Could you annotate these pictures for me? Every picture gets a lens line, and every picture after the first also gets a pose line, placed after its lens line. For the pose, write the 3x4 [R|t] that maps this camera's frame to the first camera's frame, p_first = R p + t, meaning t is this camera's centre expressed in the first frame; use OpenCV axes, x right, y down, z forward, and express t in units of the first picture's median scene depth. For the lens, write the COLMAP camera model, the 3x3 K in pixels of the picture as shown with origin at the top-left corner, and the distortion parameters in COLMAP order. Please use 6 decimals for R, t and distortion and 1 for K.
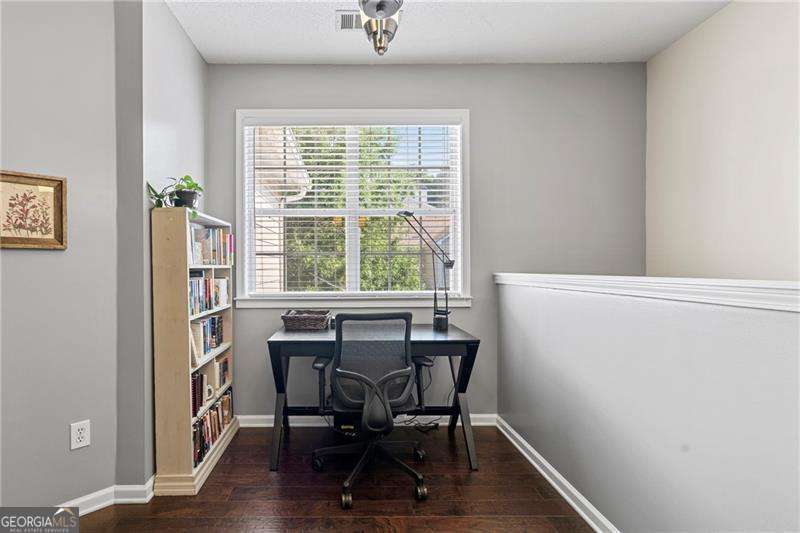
lens RADIAL K [[383.3, 0, 340.5], [0, 383.3, 270.4], [0, 0, 1]] dist [-0.001372, -0.000063]
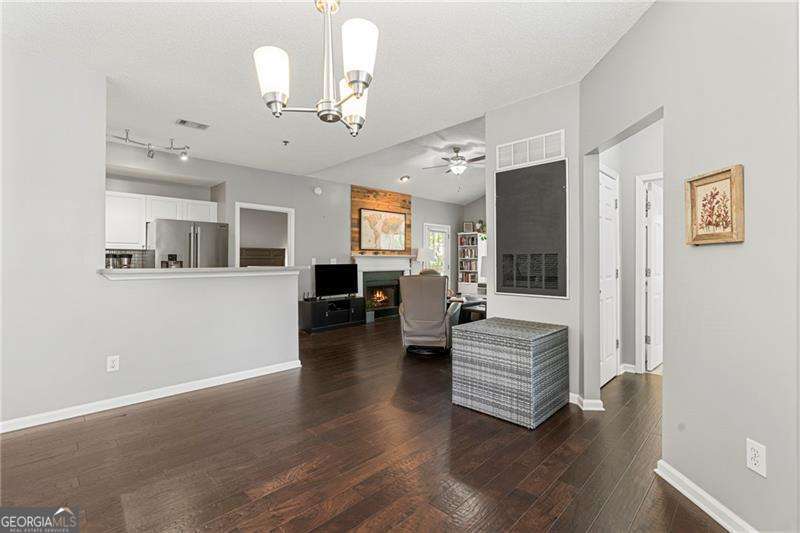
lens RADIAL K [[362.5, 0, 396.5], [0, 362.5, 262.3], [0, 0, 1]] dist [0.000120, 0.000321]
pose [[-0.697152, 0.003434, -0.716915, 0.372024], [-0.001661, 0.999978, 0.006406, -0.008228], [0.716921, 0.005656, -0.697131, 0.797703]]
